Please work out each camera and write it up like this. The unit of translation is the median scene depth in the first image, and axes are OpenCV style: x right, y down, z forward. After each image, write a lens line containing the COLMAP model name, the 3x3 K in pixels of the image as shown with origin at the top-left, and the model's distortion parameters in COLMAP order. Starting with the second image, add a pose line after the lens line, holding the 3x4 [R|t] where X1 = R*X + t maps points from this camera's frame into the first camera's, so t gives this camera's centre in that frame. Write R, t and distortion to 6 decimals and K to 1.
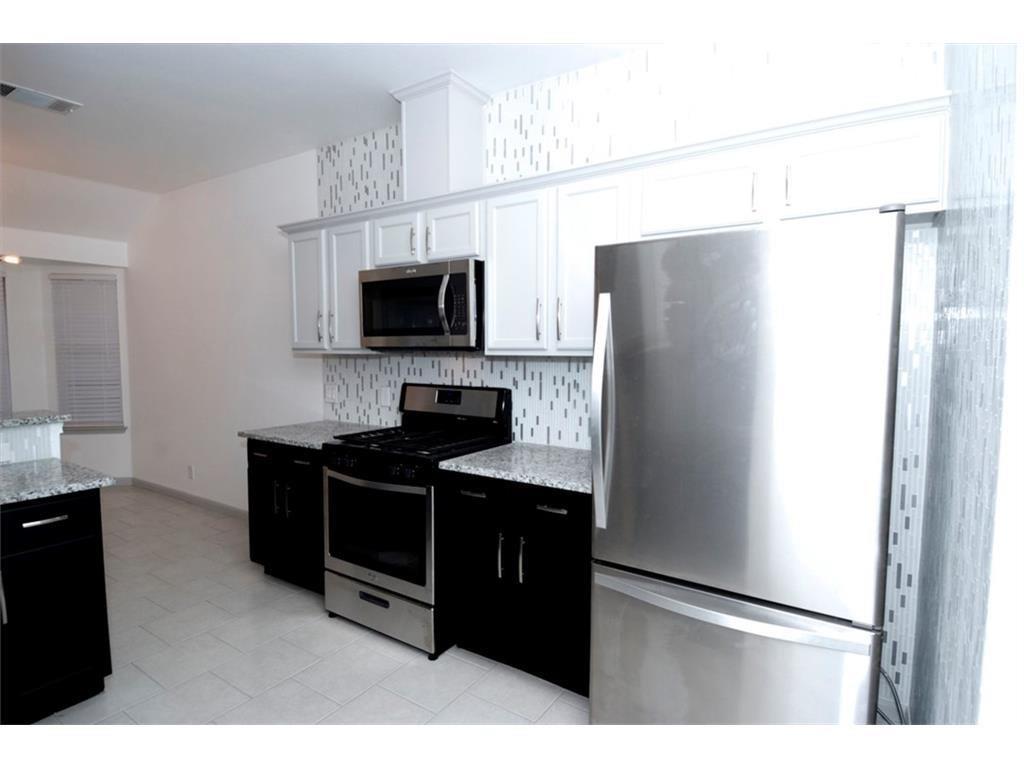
lens RADIAL K [[537.4, 0, 512.0], [0, 537.4, 384.0], [0, 0, 1]] dist [0.017867, -0.000299]
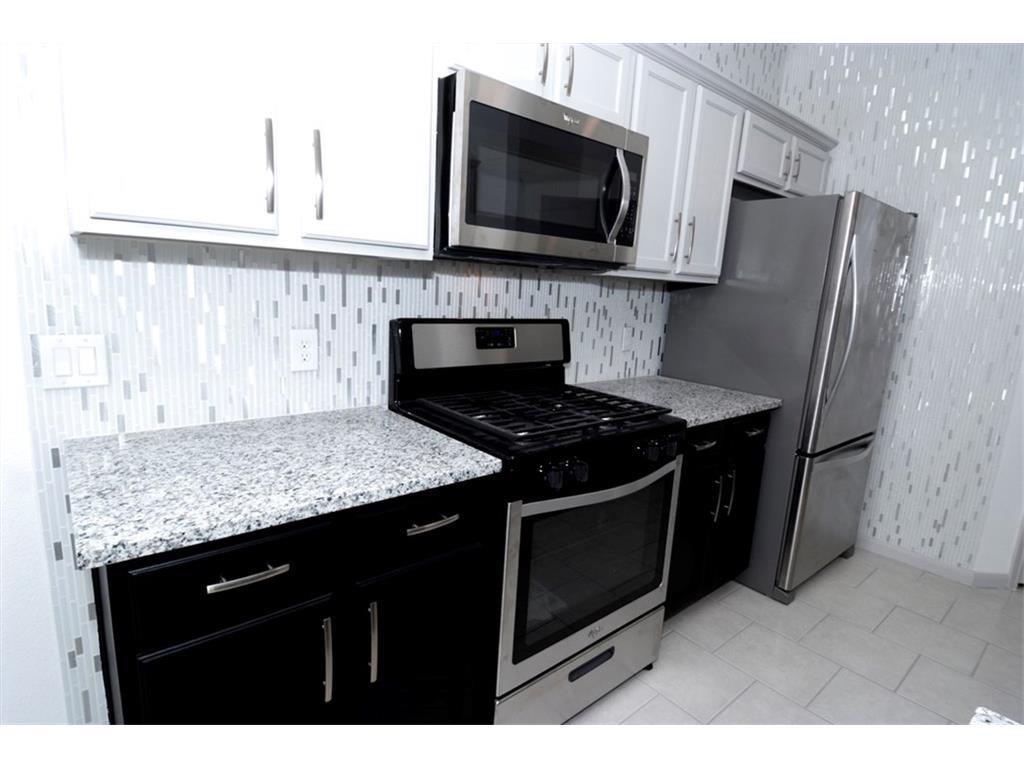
lens RADIAL K [[537.4, 0, 512.0], [0, 537.4, 384.0], [0, 0, 1]] dist [0.017867, -0.000299]
pose [[0.281597, -0.161109, 0.945911, -0.747155], [0.007836, 0.986157, 0.165632, -0.027293], [-0.959501, -0.039230, 0.278961, 0.837275]]
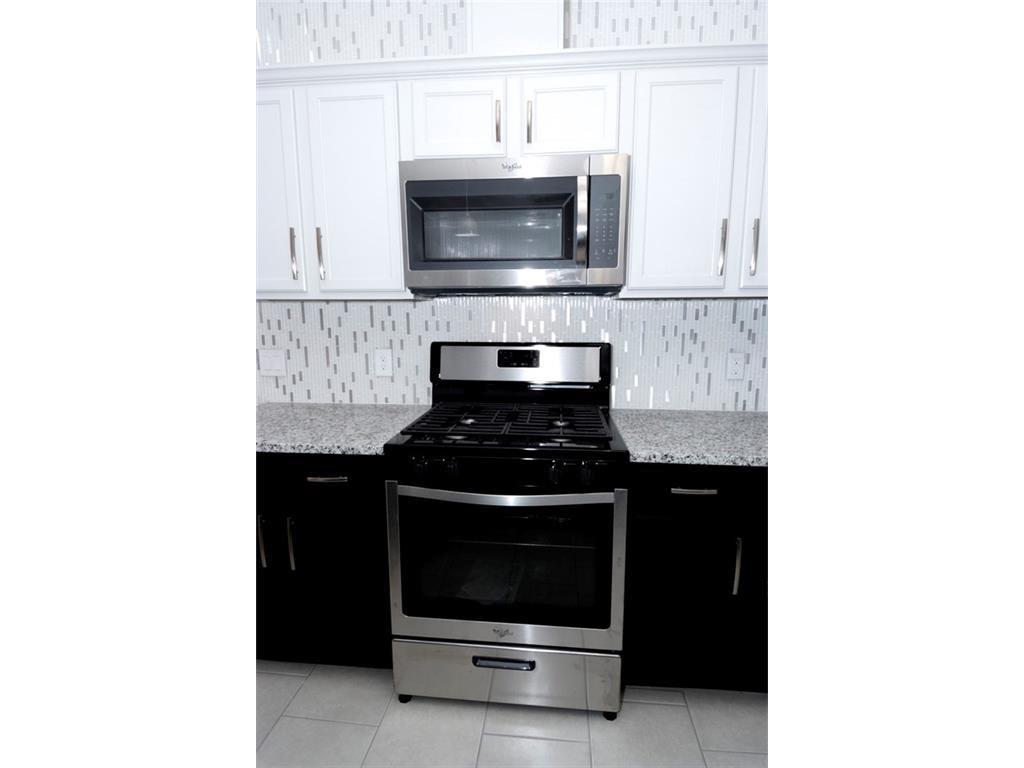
lens RADIAL K [[459.7, 0, 512.0], [0, 459.7, 384.0], [0, 0, 1]] dist [-0.002660, -0.000525]
pose [[0.883933, -0.076081, 0.461382, -0.437945], [0.034072, 0.994532, 0.098718, -0.003134], [-0.466370, -0.071540, 0.881692, 0.463713]]
